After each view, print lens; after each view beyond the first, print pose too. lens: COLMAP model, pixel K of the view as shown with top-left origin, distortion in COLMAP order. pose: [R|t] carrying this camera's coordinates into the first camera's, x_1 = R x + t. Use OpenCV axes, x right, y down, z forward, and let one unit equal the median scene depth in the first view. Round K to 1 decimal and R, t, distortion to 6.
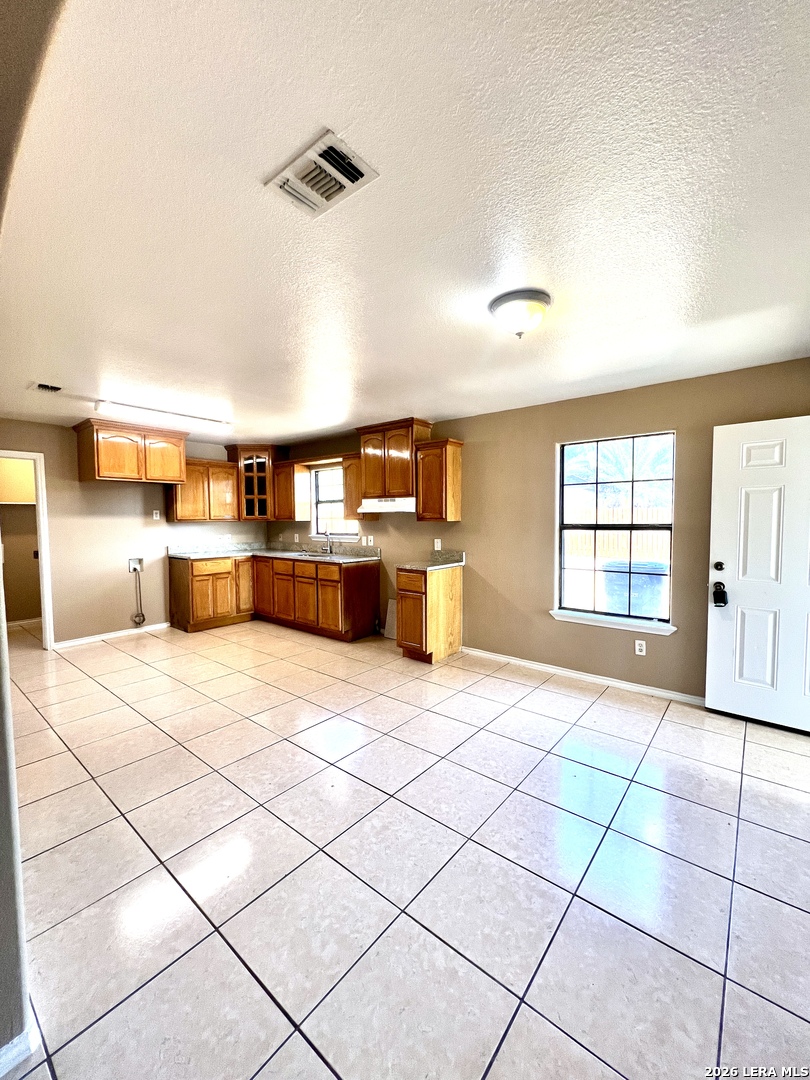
lens RADIAL K [[434.3, 0, 406.2], [0, 434.3, 543.6], [0, 0, 1]] dist [-0.000402, 0.000509]
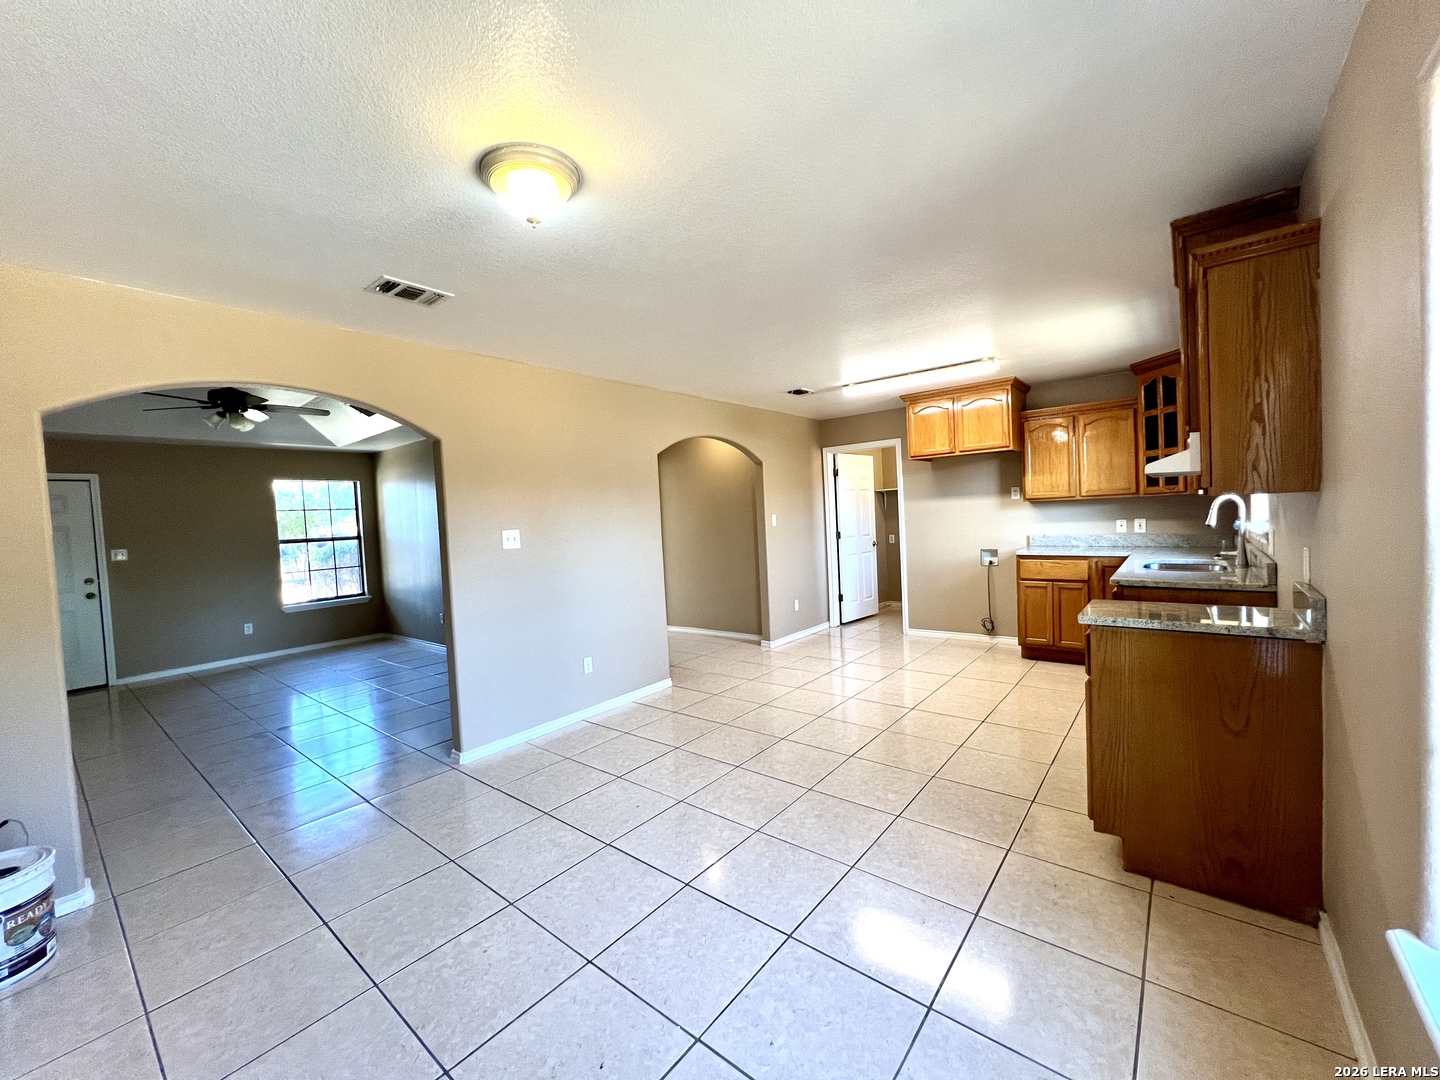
lens RADIAL K [[577.0, 0, 719.0], [0, 577.0, 542.7], [0, 0, 1]] dist [0.001594, 0.000462]
pose [[0.004214, 0.054484, -0.998506, 0.520295], [-0.014377, 0.998415, 0.054418, -0.033535], [0.999888, 0.014127, 0.004990, 0.592383]]
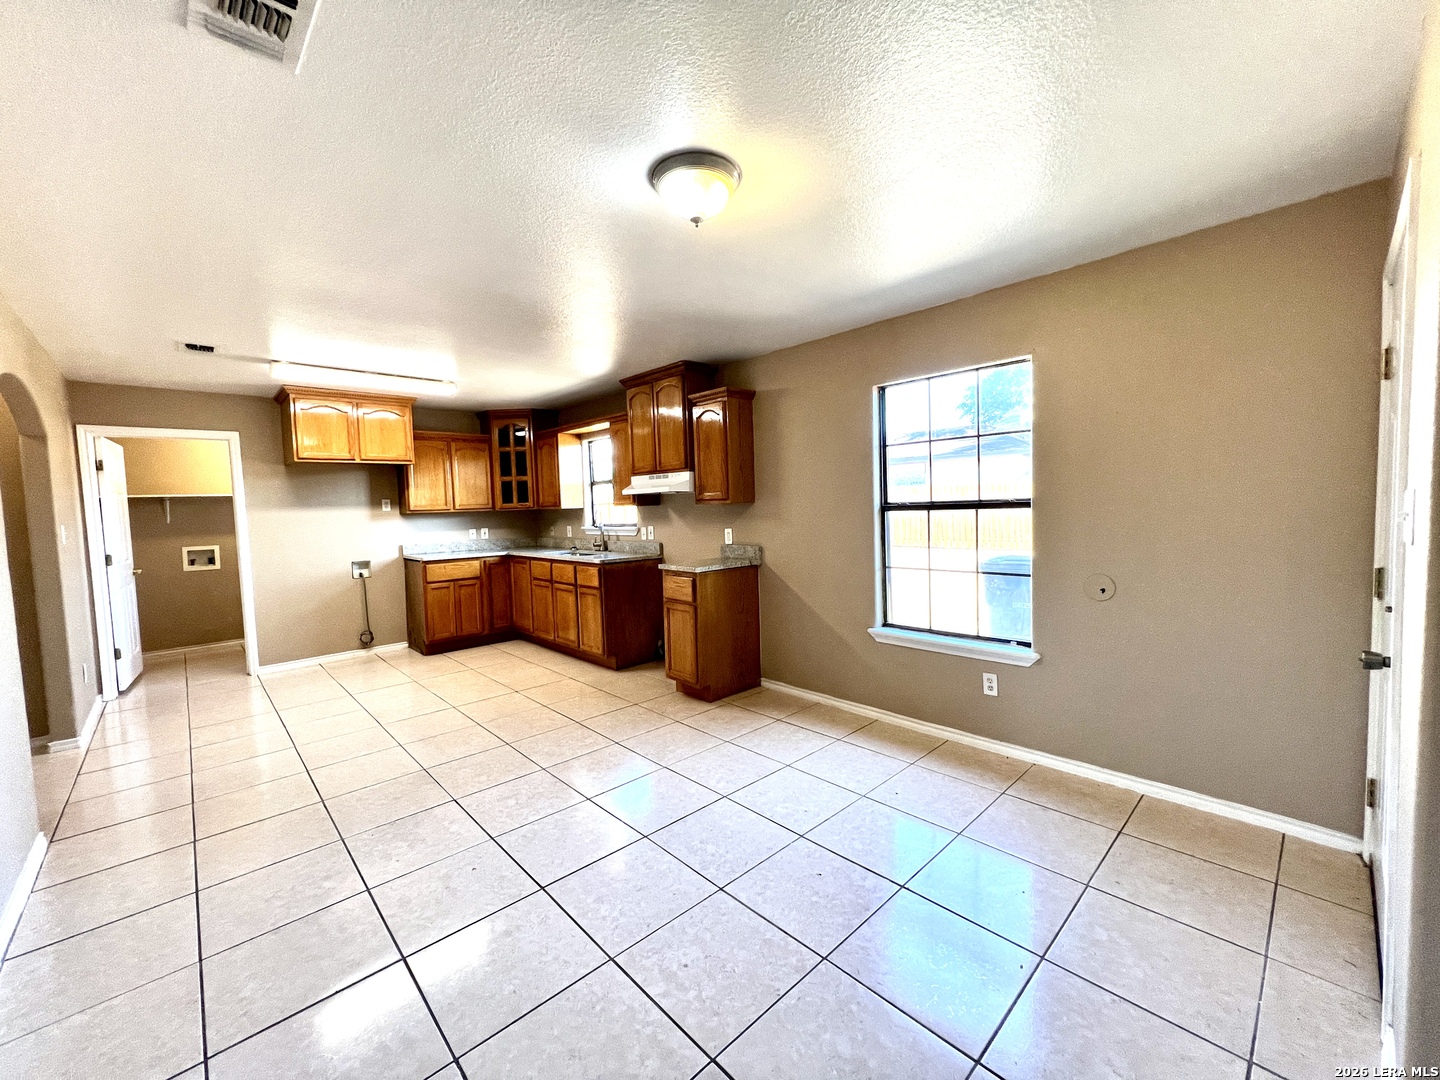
lens RADIAL K [[579.0, 0, 719.0], [0, 579.0, 543.1], [0, 0, 1]] dist [-0.000402, 0.000509]
pose [[0.991330, -0.016380, -0.130371, 0.190731], [0.017440, 0.999823, 0.006992, 0.006669], [0.130234, -0.009205, 0.991441, 0.049965]]
